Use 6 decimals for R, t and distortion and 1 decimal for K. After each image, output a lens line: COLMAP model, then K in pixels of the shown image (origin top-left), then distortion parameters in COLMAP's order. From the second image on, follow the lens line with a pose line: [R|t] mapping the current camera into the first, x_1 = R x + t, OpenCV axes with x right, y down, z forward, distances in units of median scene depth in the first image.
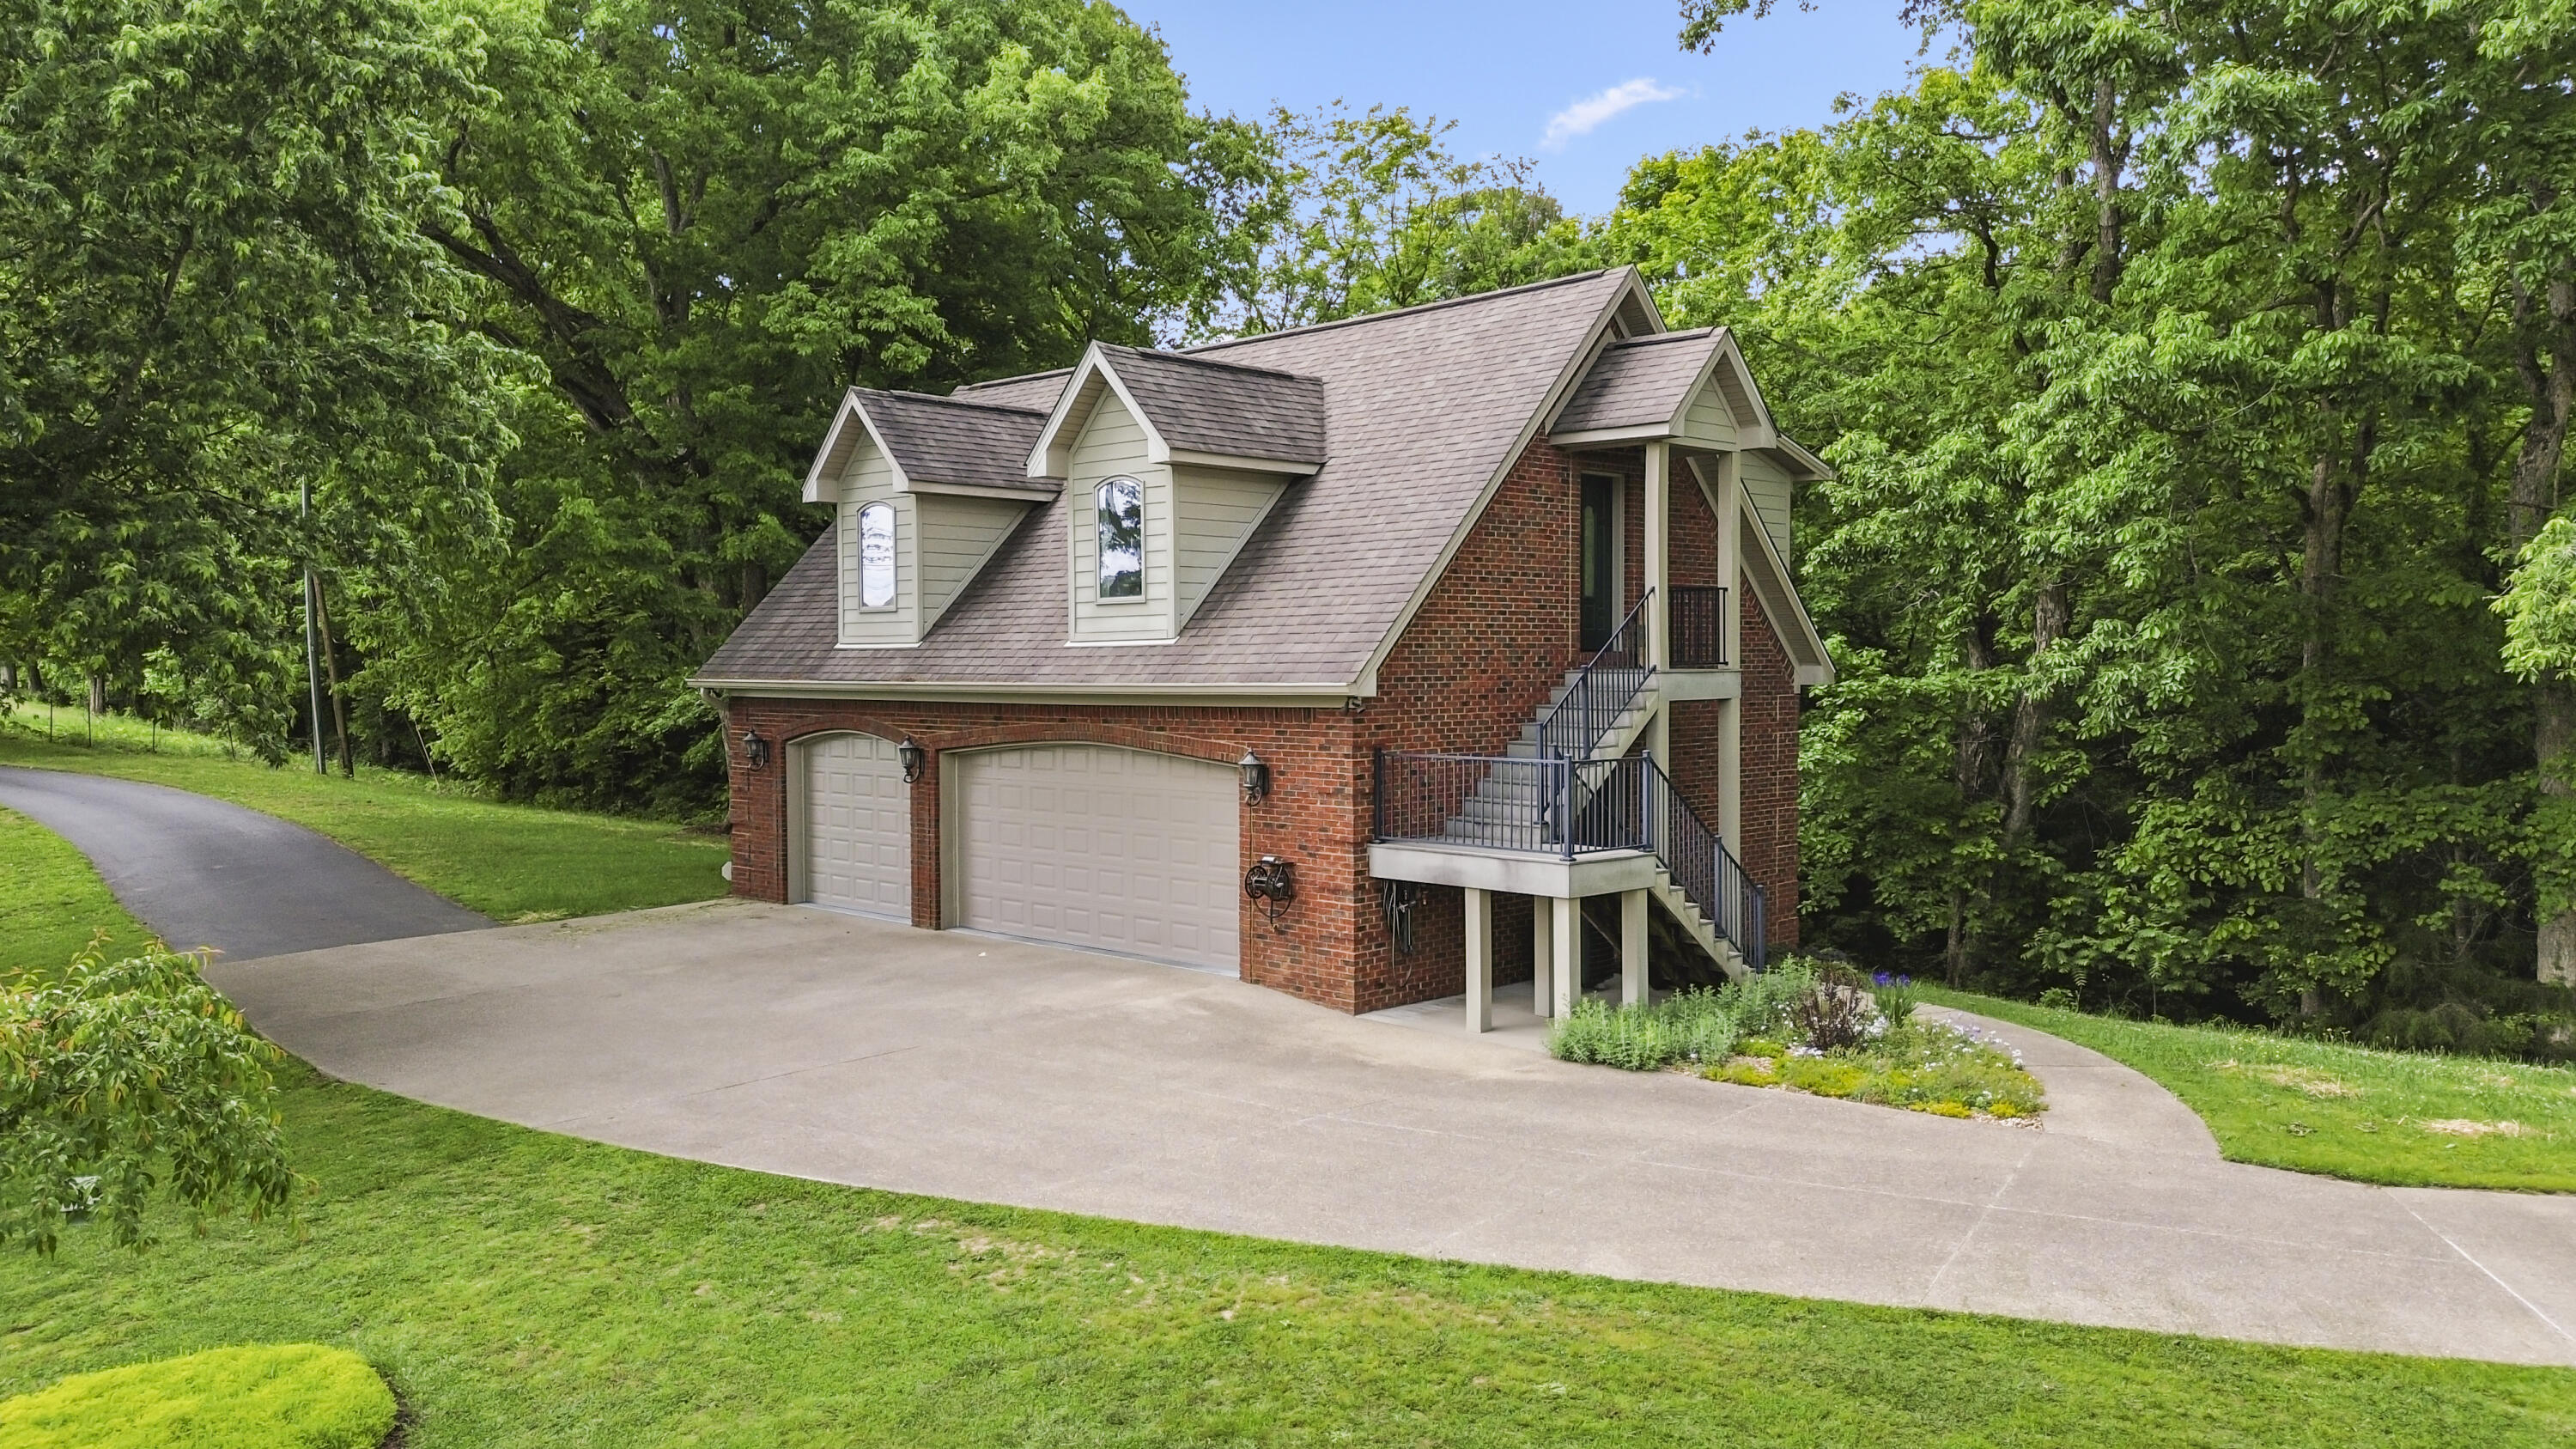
lens RADIAL K [[1771.0, 0, 1291.4], [0, 1771.0, 725.5], [0, 0, 1]] dist [0.065060, -0.057698]
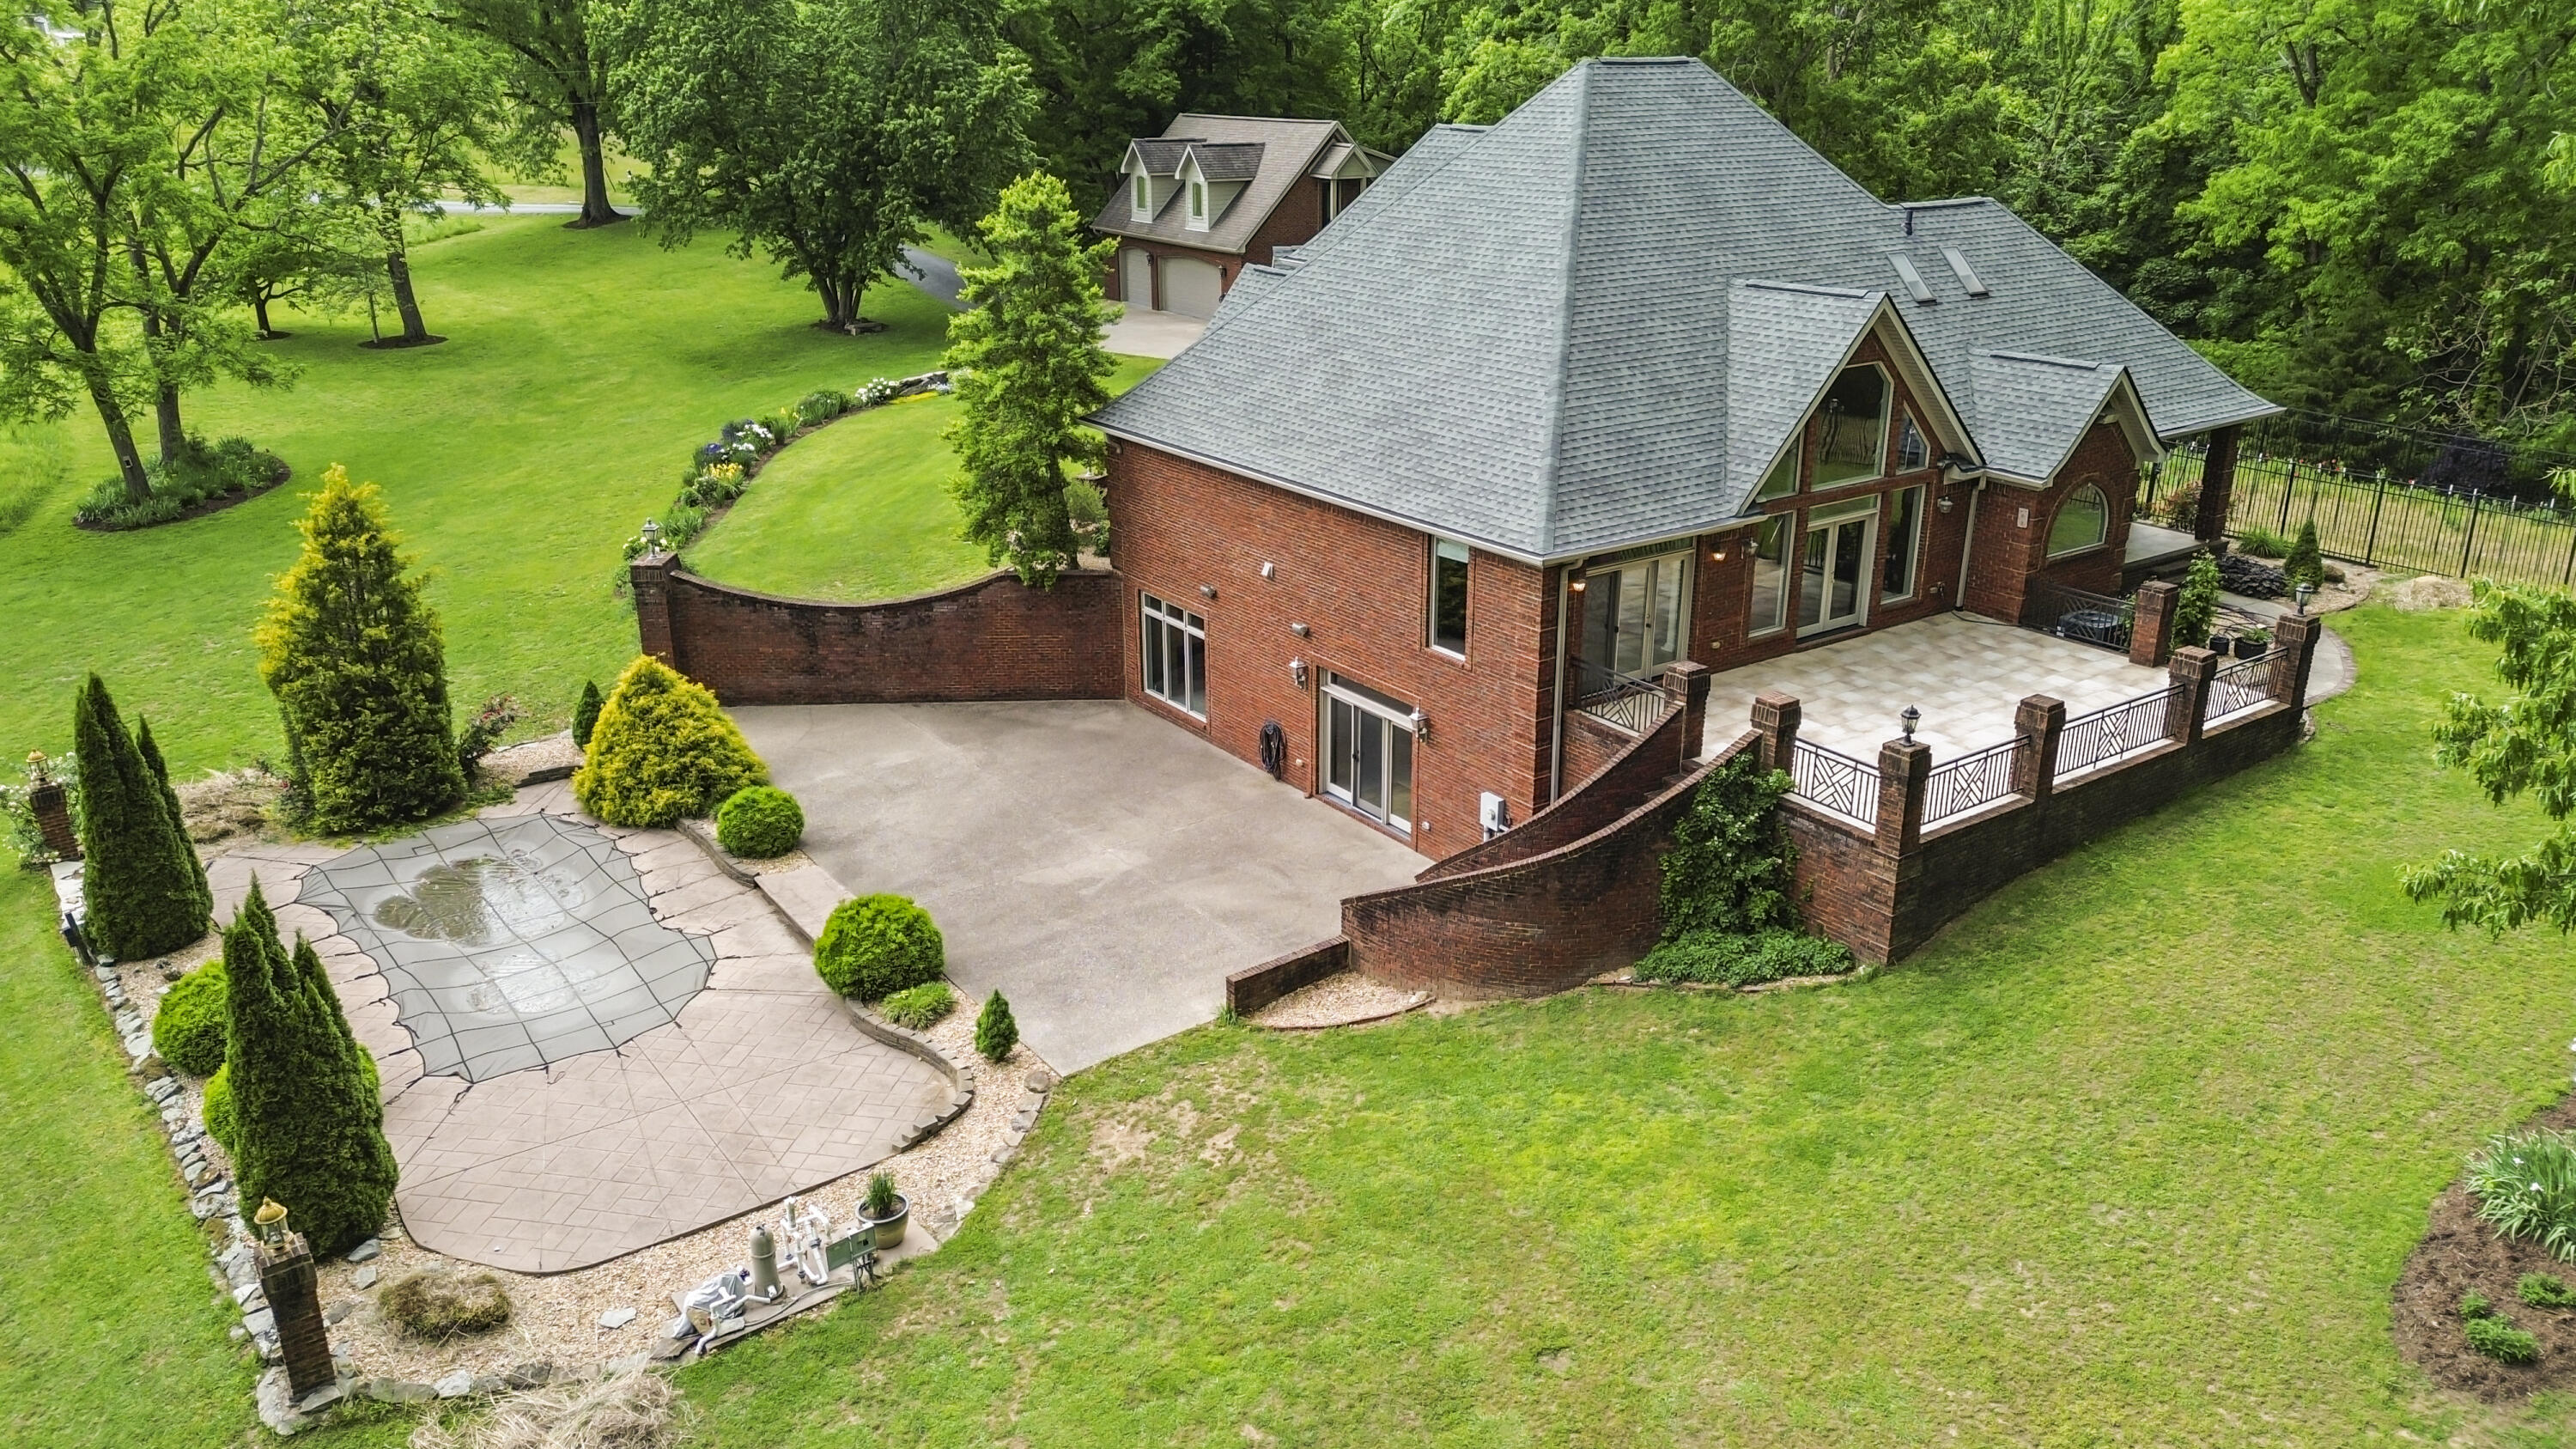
lens RADIAL K [[1771.0, 0, 1284.2], [0, 1771.0, 724.4], [0, 0, 1]] dist [0.065060, -0.057698]
pose [[0.967830, 0.092024, -0.234174, 0.936355], [-0.018530, 0.954257, 0.298414, -0.156621], [0.250924, -0.284474, 0.925263, -2.385673]]
